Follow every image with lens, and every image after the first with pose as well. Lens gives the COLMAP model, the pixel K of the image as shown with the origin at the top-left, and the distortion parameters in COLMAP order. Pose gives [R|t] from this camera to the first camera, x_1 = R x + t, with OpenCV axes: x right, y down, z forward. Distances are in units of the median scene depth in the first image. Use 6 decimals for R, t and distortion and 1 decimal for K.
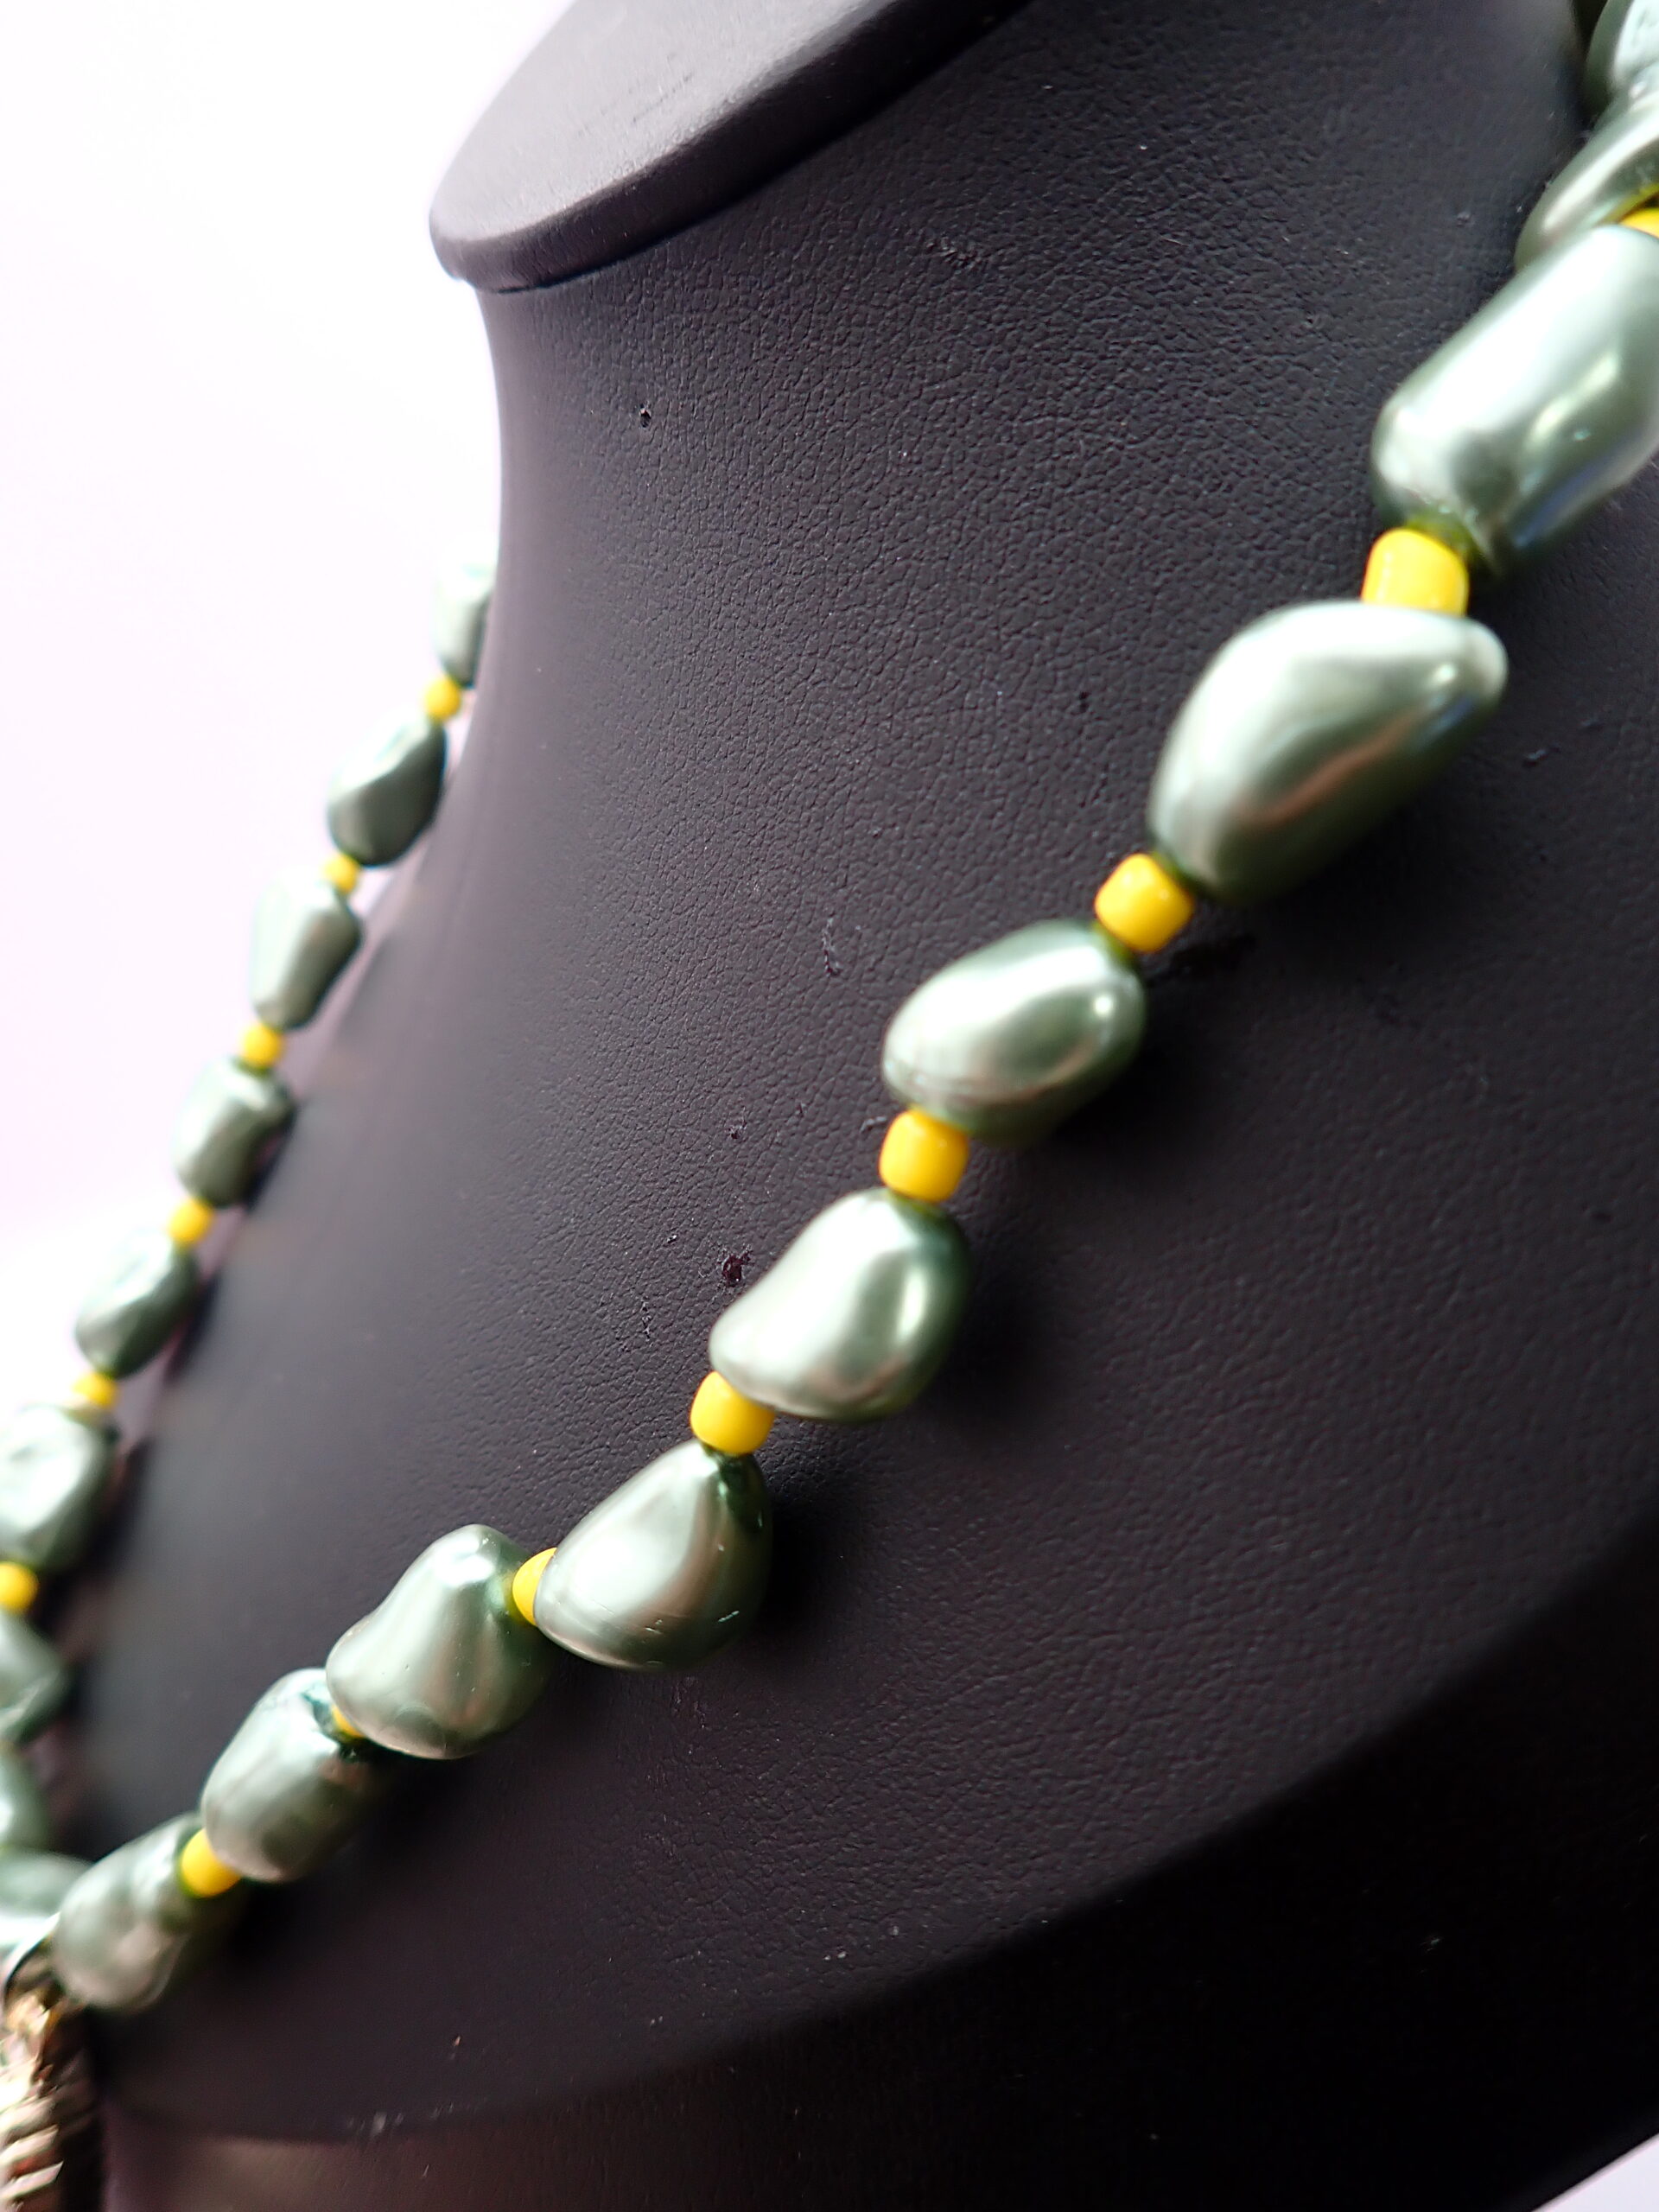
lens RADIAL K [[1681.4, 0, 824.9], [0, 1681.4, 1125.2], [0, 0, 1]] dist [-0.010124, -0.004900]
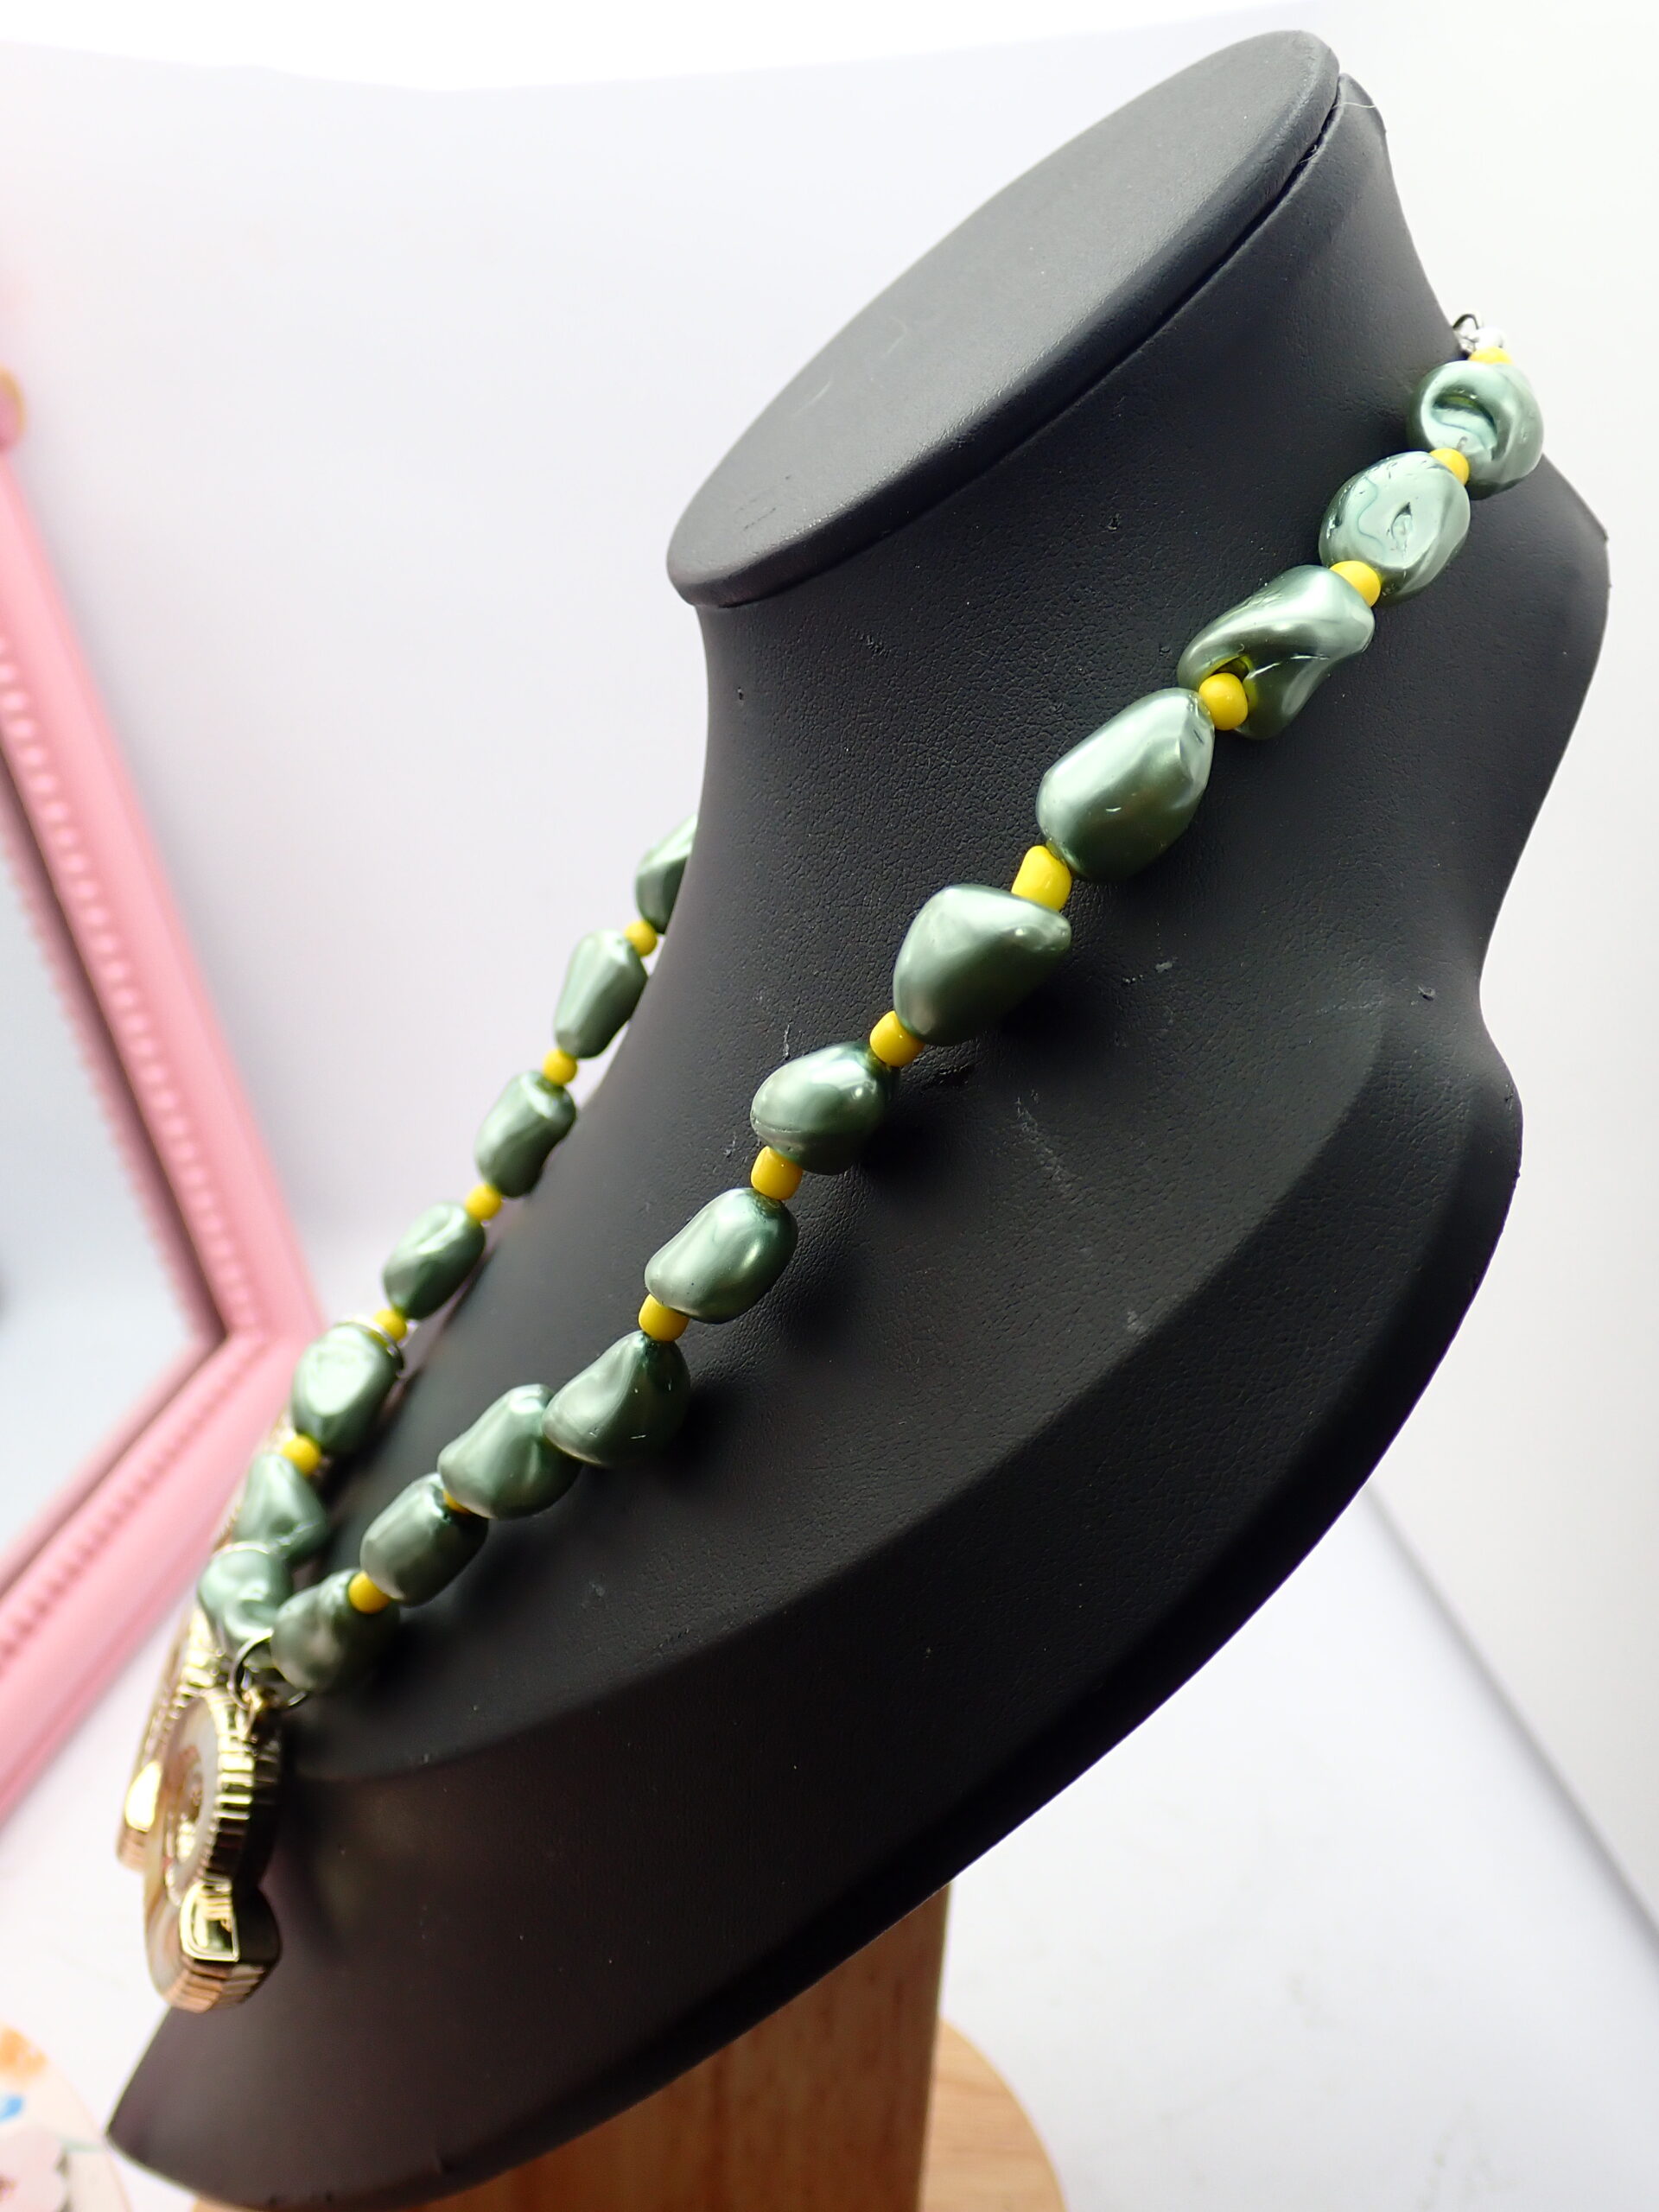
lens RADIAL K [[2642.5, 0, 829.5], [0, 2642.5, 1106.0], [0, 0, 1]] dist [-0.202742, 0.021638]
pose [[0.931840, 0.137399, -0.335852, 0.861344], [-0.160085, 0.986265, -0.040679, 0.046342], [0.325650, 0.091672, 0.941036, -1.274192]]
